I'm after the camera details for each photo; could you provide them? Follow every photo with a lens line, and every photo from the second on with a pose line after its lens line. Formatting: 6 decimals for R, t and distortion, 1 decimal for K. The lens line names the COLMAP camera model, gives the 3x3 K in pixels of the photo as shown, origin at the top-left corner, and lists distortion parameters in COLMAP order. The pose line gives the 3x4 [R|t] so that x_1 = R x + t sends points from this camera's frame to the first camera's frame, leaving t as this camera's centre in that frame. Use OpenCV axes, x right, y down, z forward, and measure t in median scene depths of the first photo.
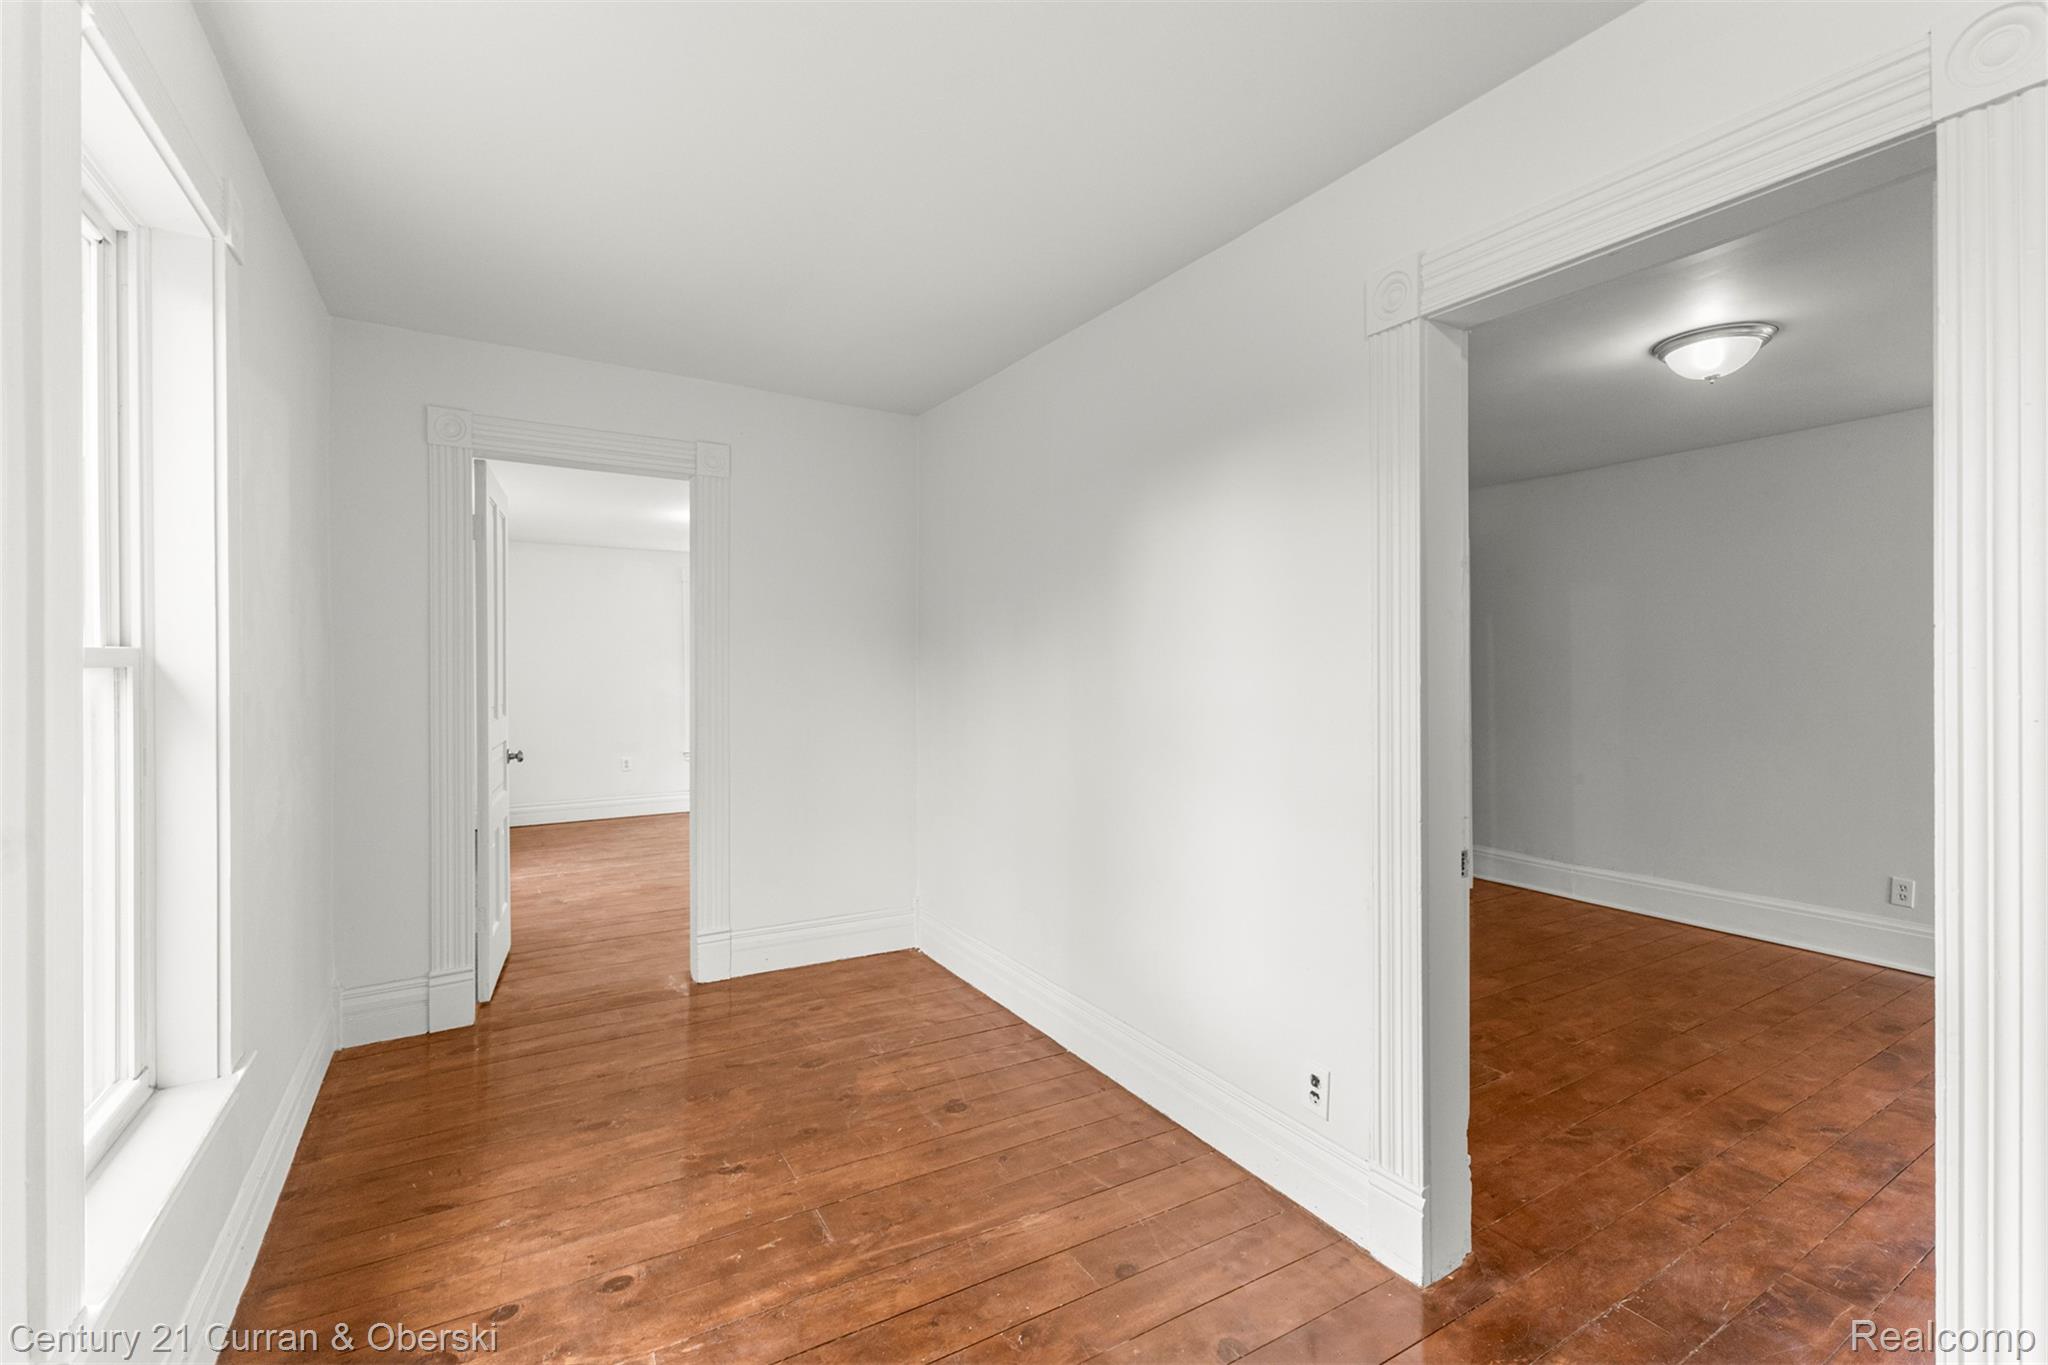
lens RADIAL K [[890.1, 0, 1023.4], [0, 890.1, 677.9], [0, 0, 1]] dist [0.011312, 0.000166]
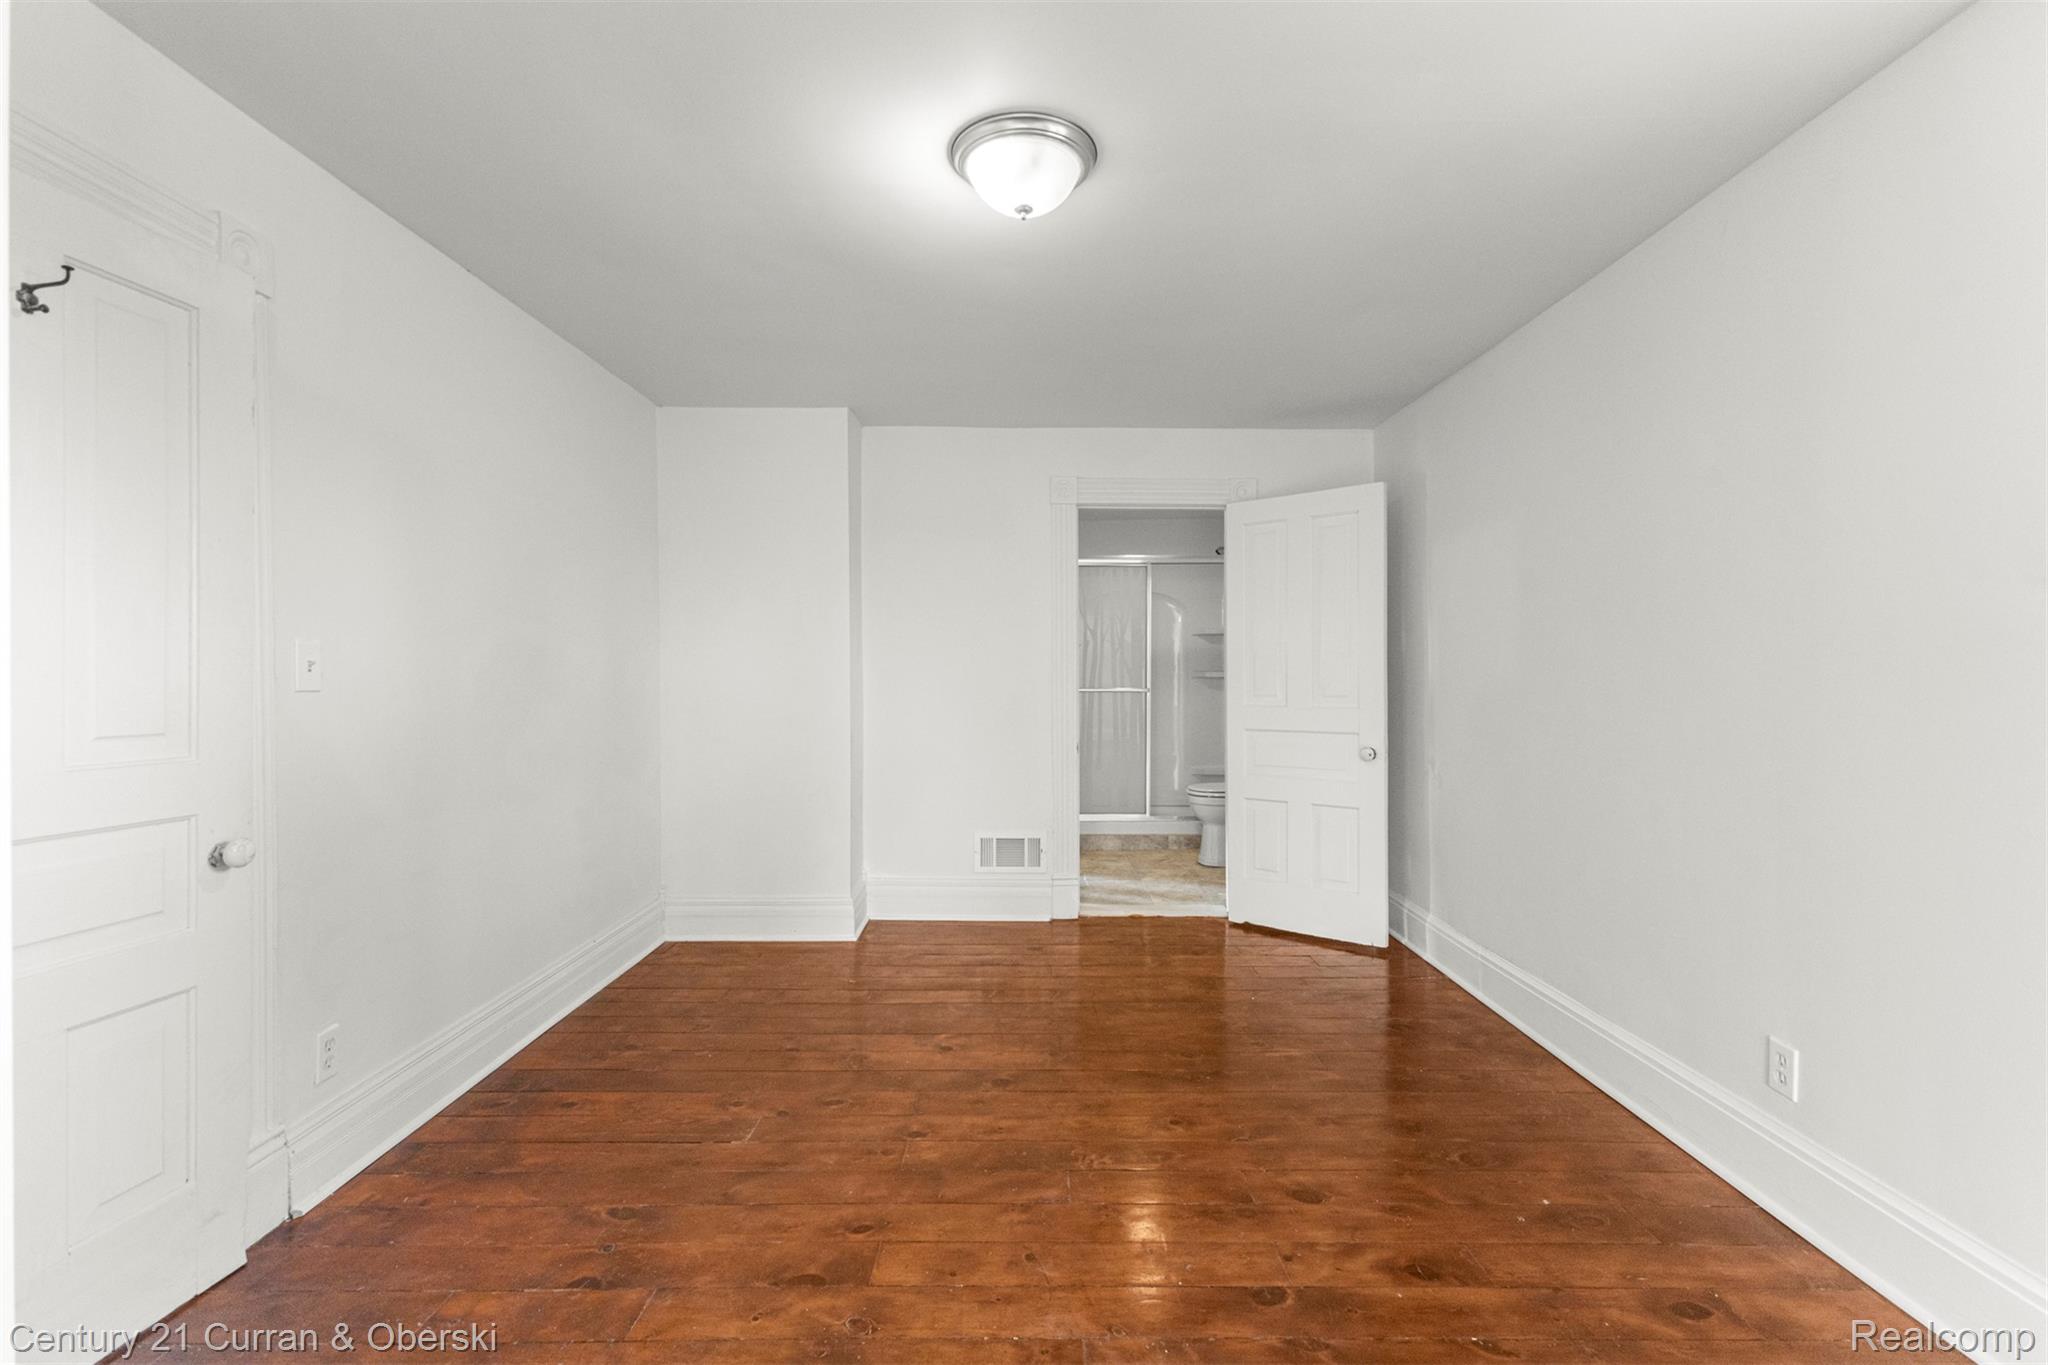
lens RADIAL K [[890.1, 0, 1027.6], [0, 890.1, 681.1], [0, 0, 1]] dist [0.011312, 0.000166]
pose [[0.847114, -0.000994, -0.531410, 1.080368], [-0.001556, 0.999989, -0.004352, 0.019861], [0.531409, 0.004513, 0.847103, 0.396597]]
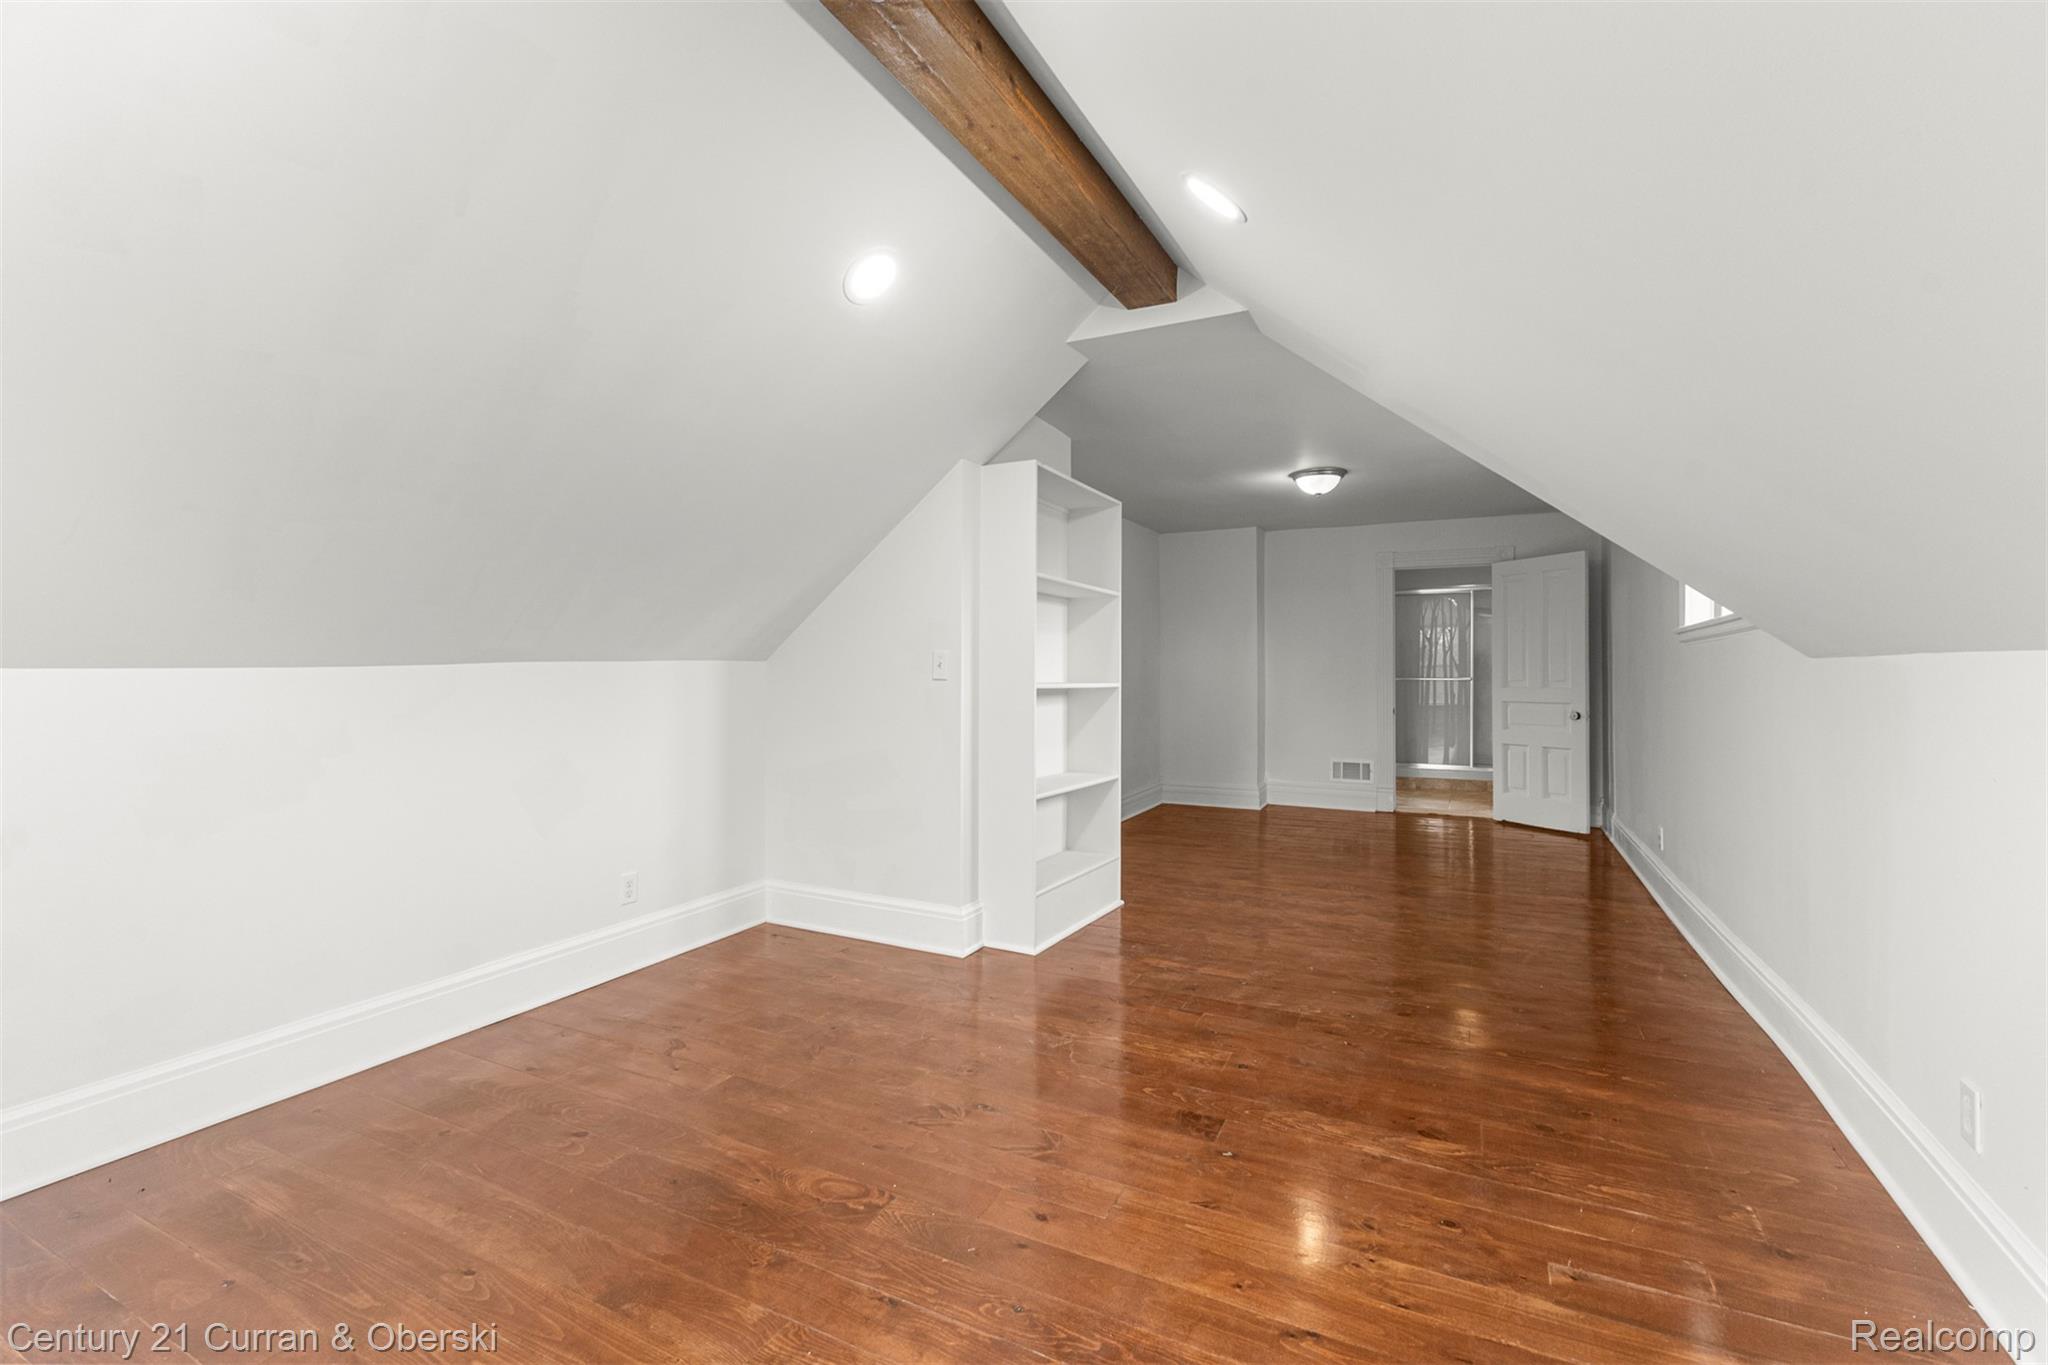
lens RADIAL K [[890.1, 0, 1031.2], [0, 890.1, 678.9], [0, 0, 1]] dist [0.011312, 0.000166]
pose [[0.524906, 0.002223, -0.851157, 1.934029], [-0.006117, 0.999981, -0.001161, 0.041015], [0.851138, 0.005816, 0.524910, -0.460586]]
